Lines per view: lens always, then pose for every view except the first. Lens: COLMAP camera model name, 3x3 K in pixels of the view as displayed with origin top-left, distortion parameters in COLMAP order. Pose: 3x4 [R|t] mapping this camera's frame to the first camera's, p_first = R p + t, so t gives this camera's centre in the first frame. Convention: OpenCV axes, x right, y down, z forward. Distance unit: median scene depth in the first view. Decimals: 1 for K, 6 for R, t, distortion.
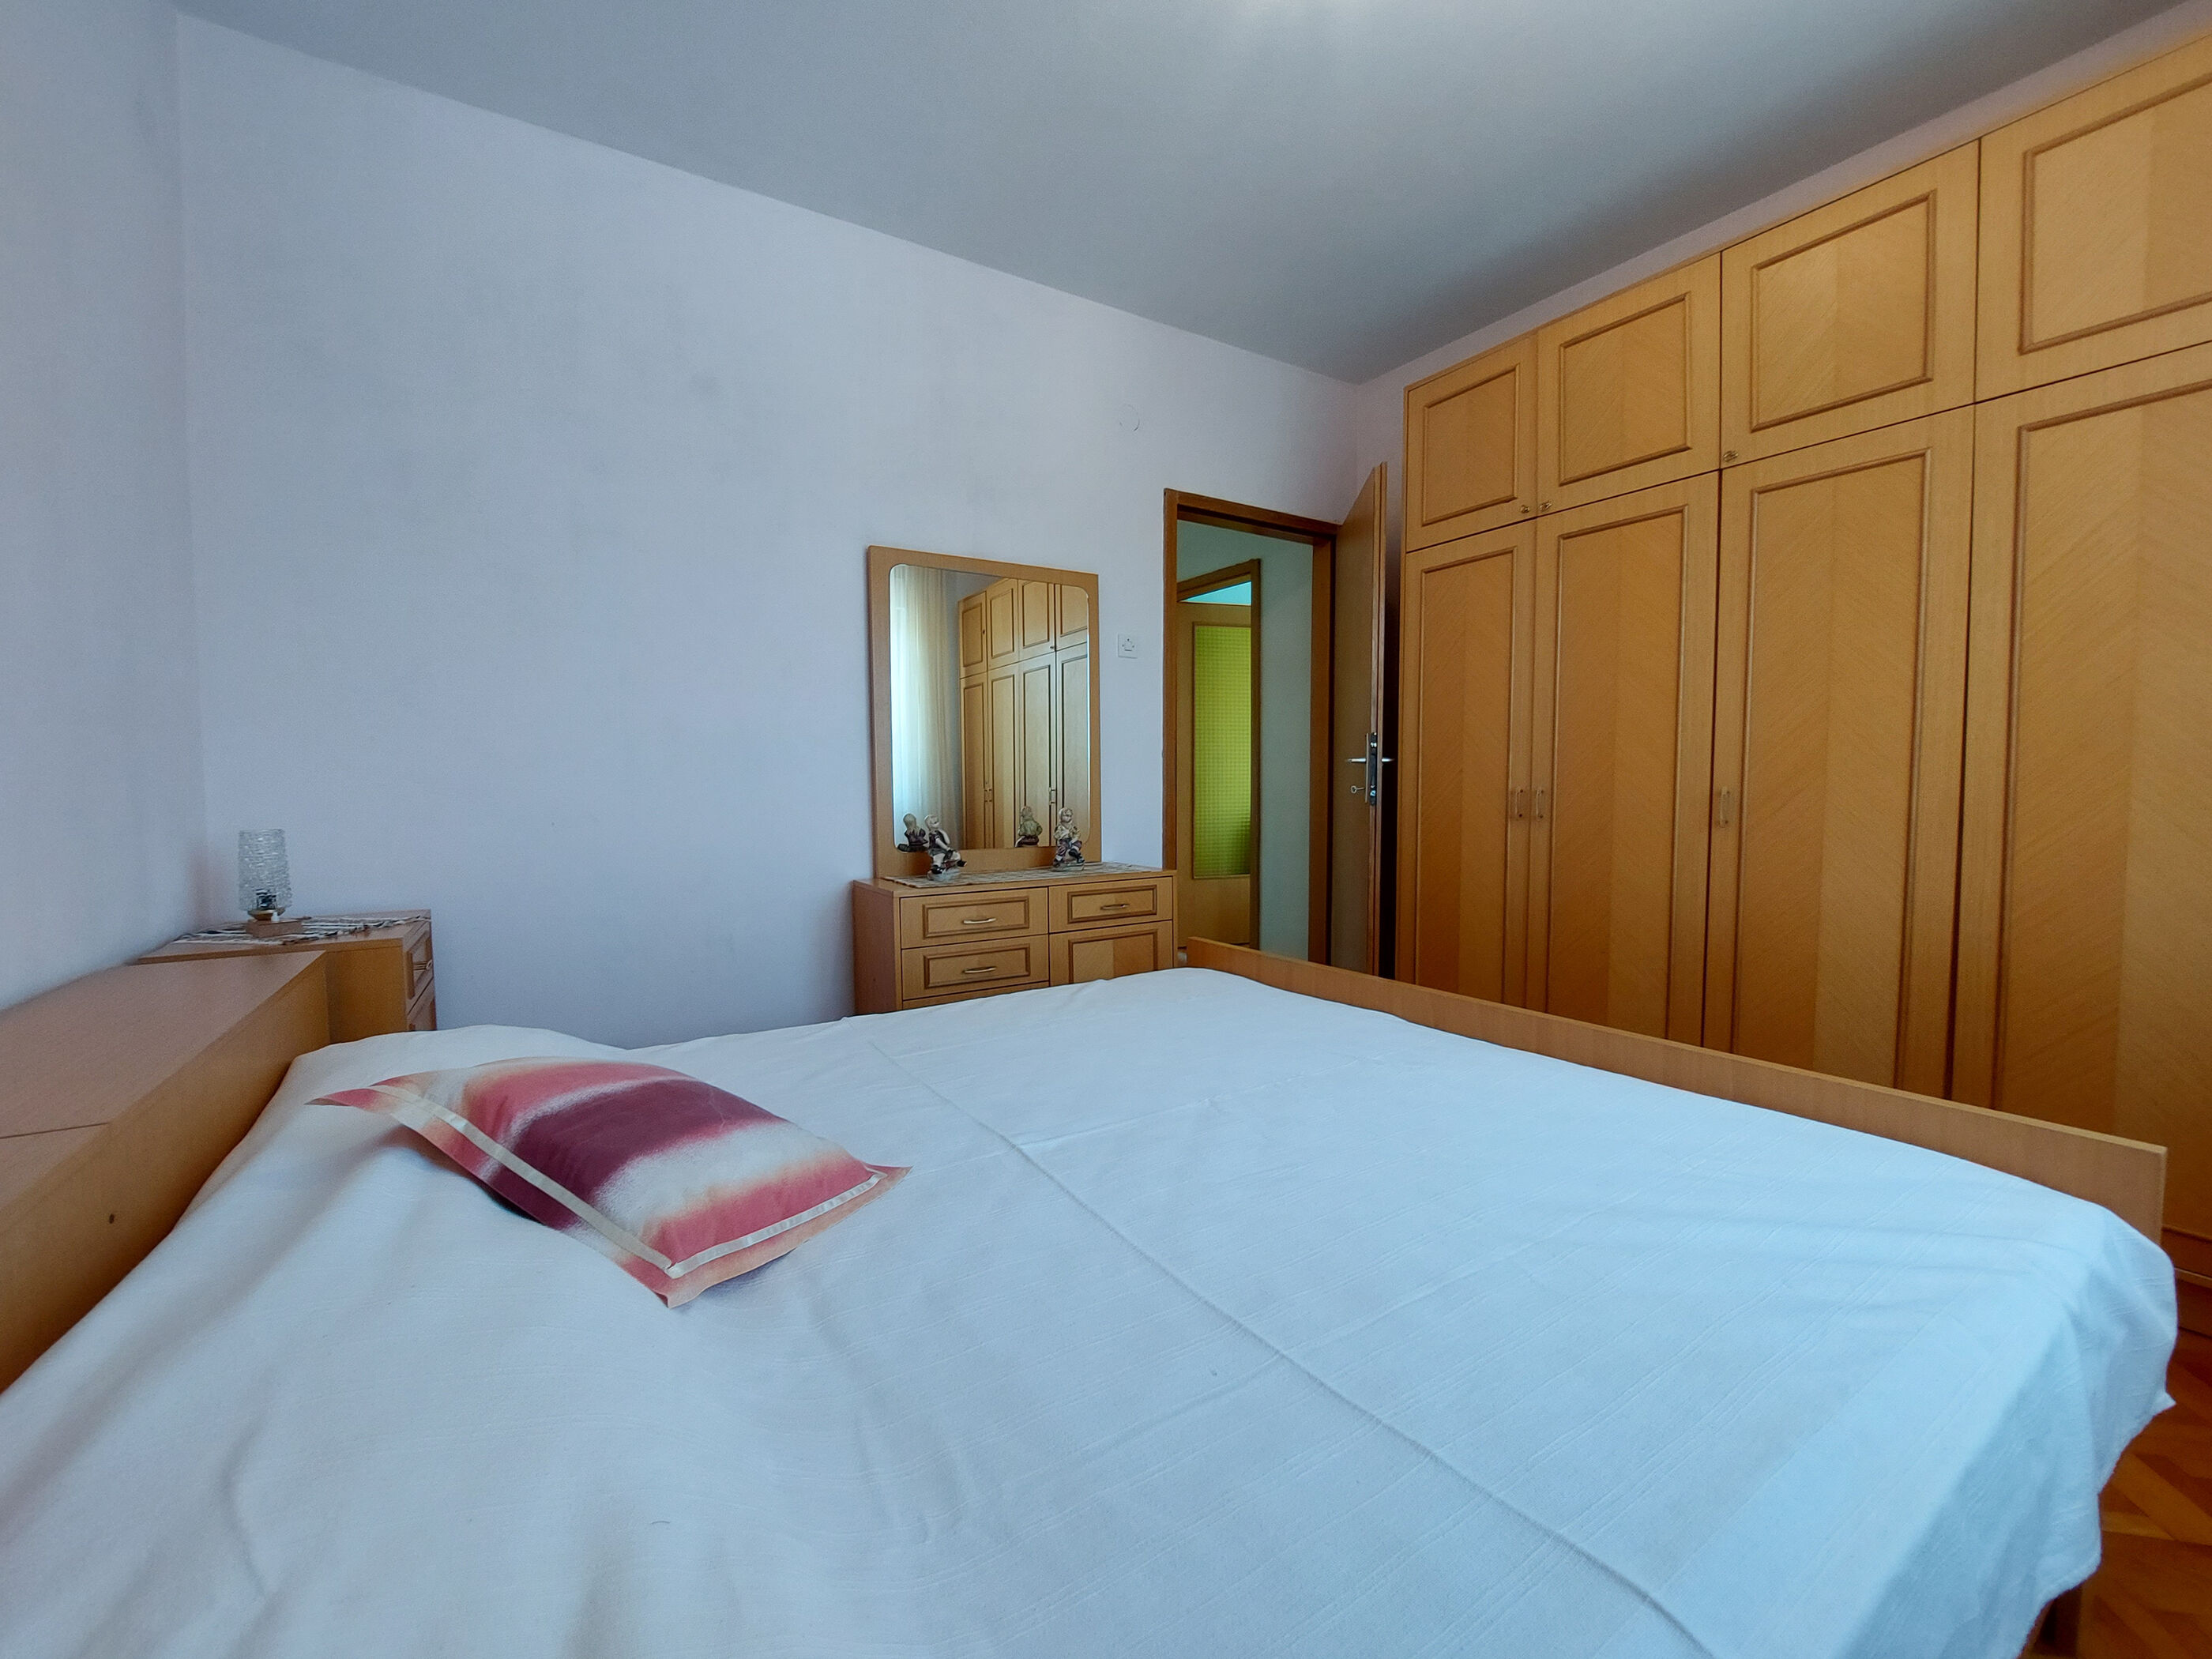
lens RADIAL K [[882.9, 0, 1103.8], [0, 882.9, 831.5], [0, 0, 1]] dist [-0.012877, -0.004929]
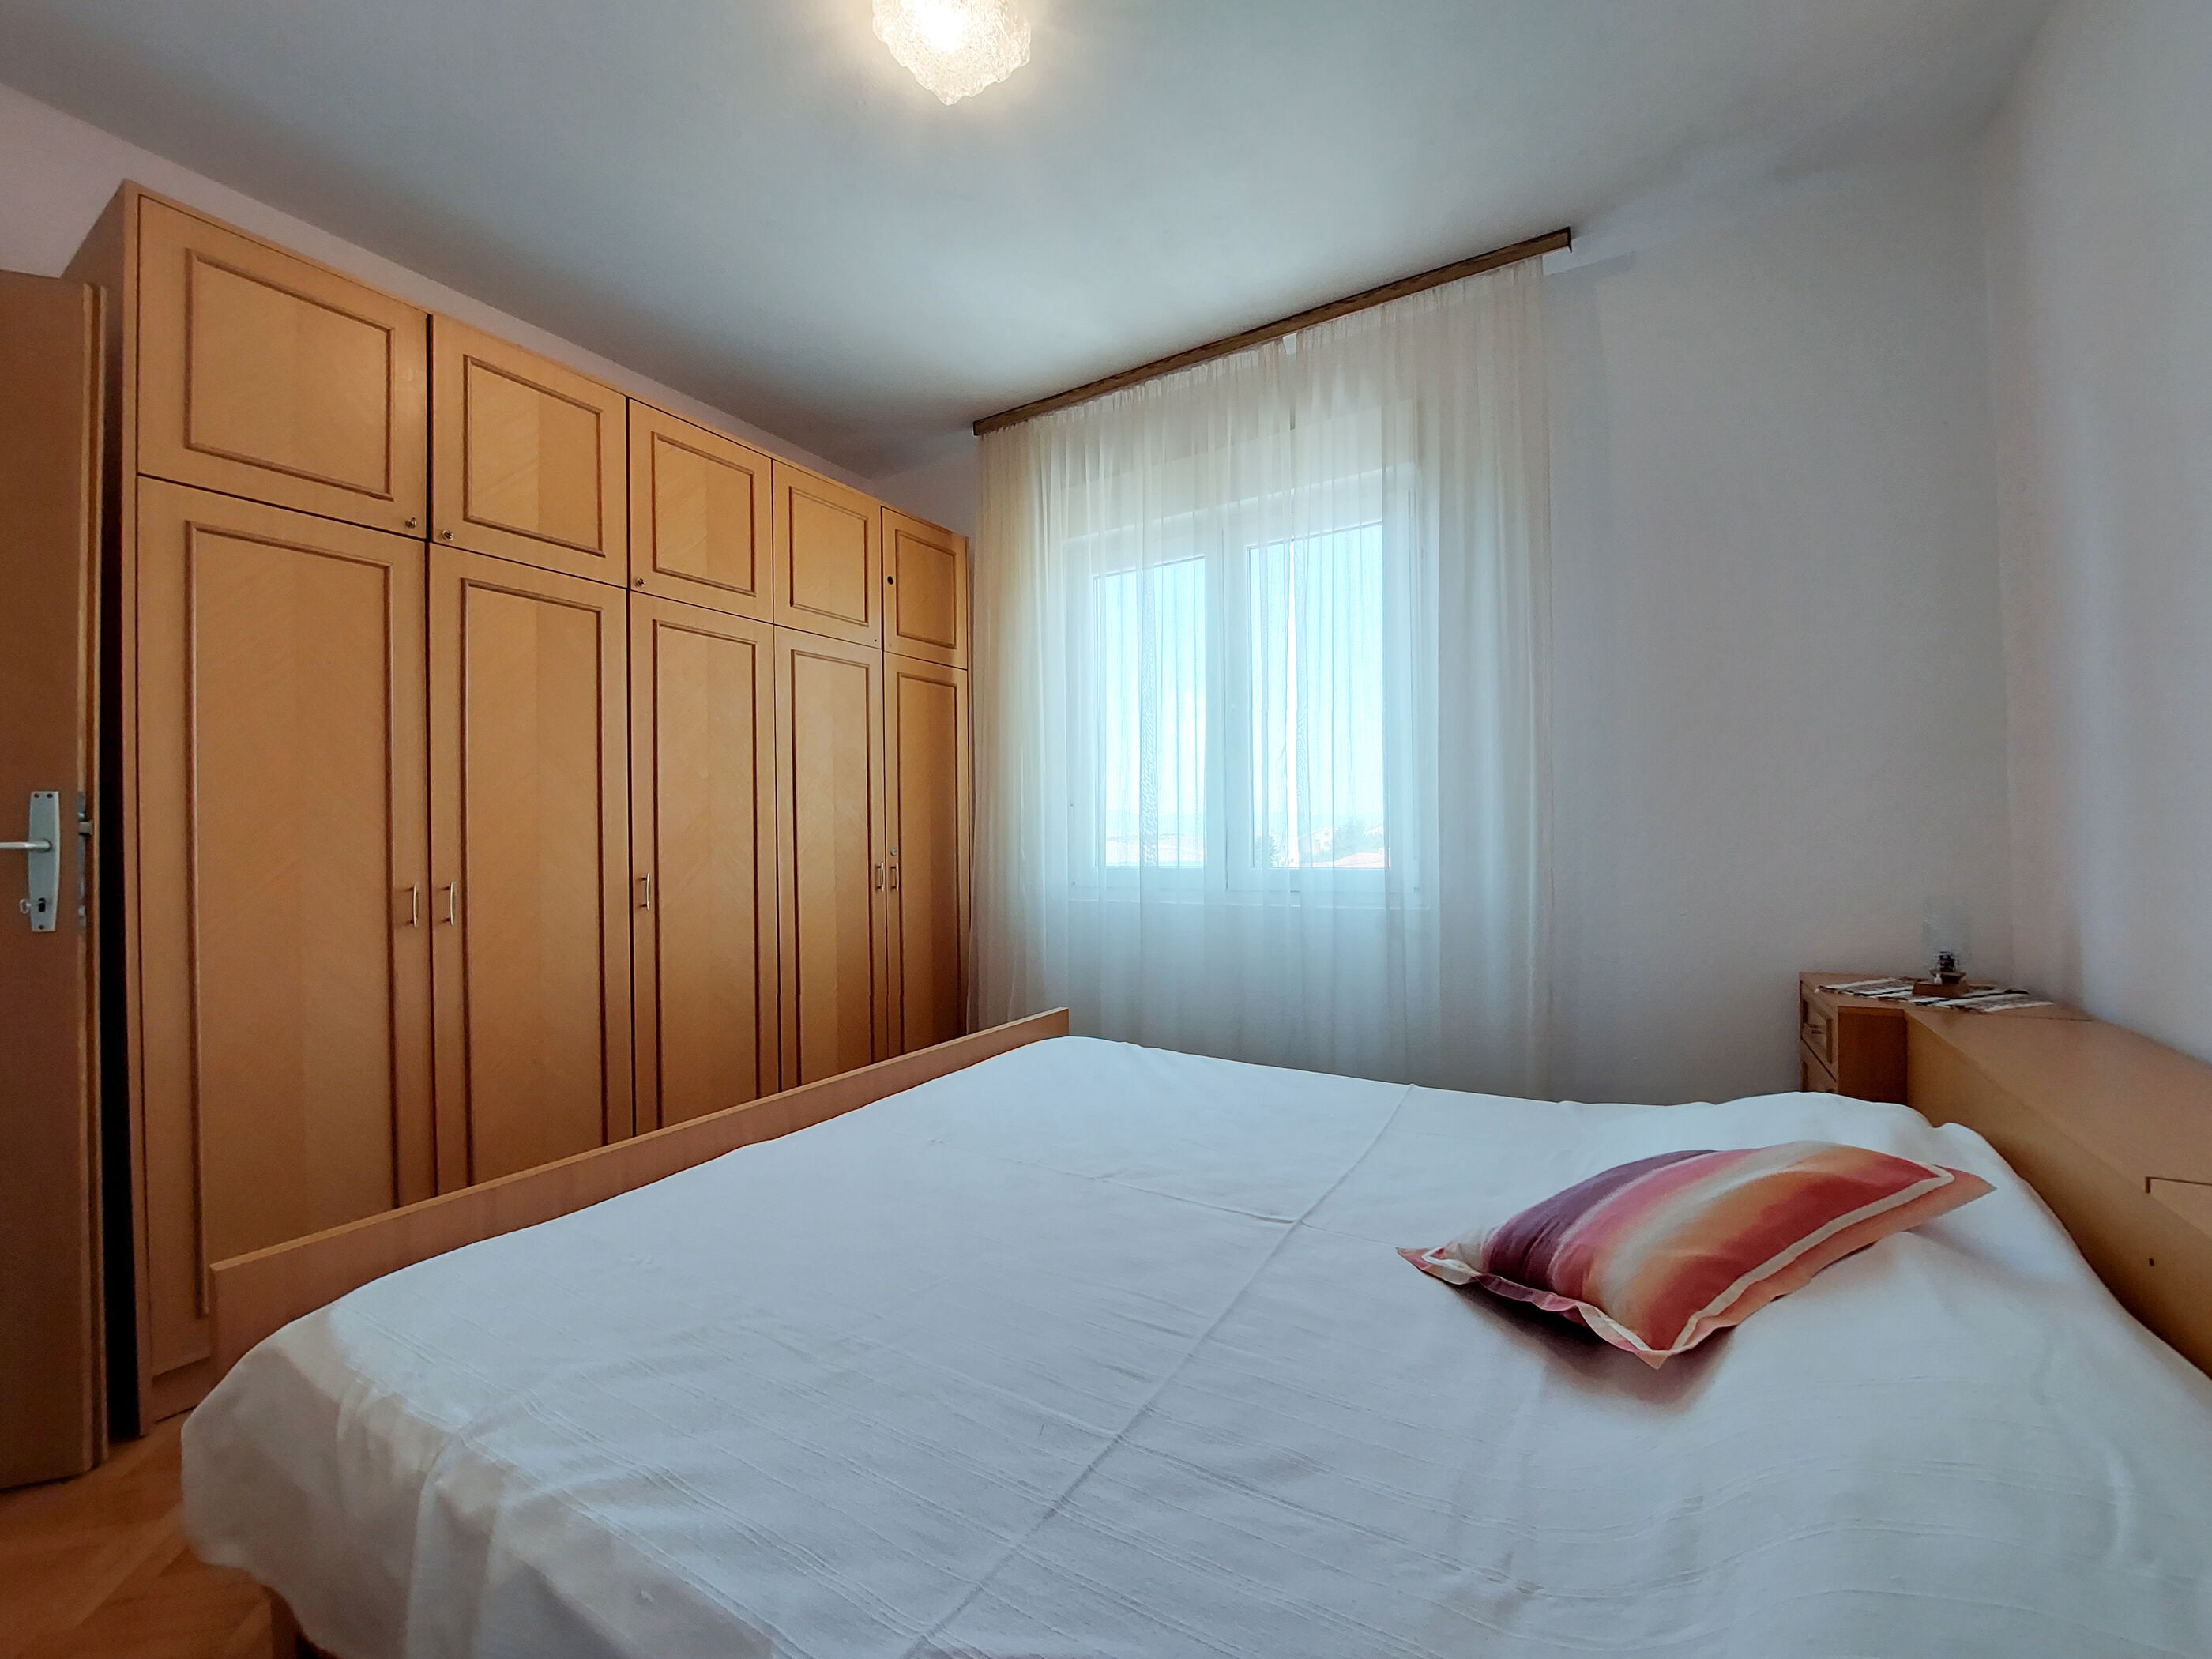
lens RADIAL K [[882.9, 0, 1103.8], [0, 882.9, 831.5], [0, 0, 1]] dist [-0.012877, -0.004929]
pose [[-0.453990, 0.023892, 0.890687, -0.530267], [0.073652, 0.997226, 0.010791, -0.068992], [-0.887958, 0.070500, -0.454490, 0.931620]]
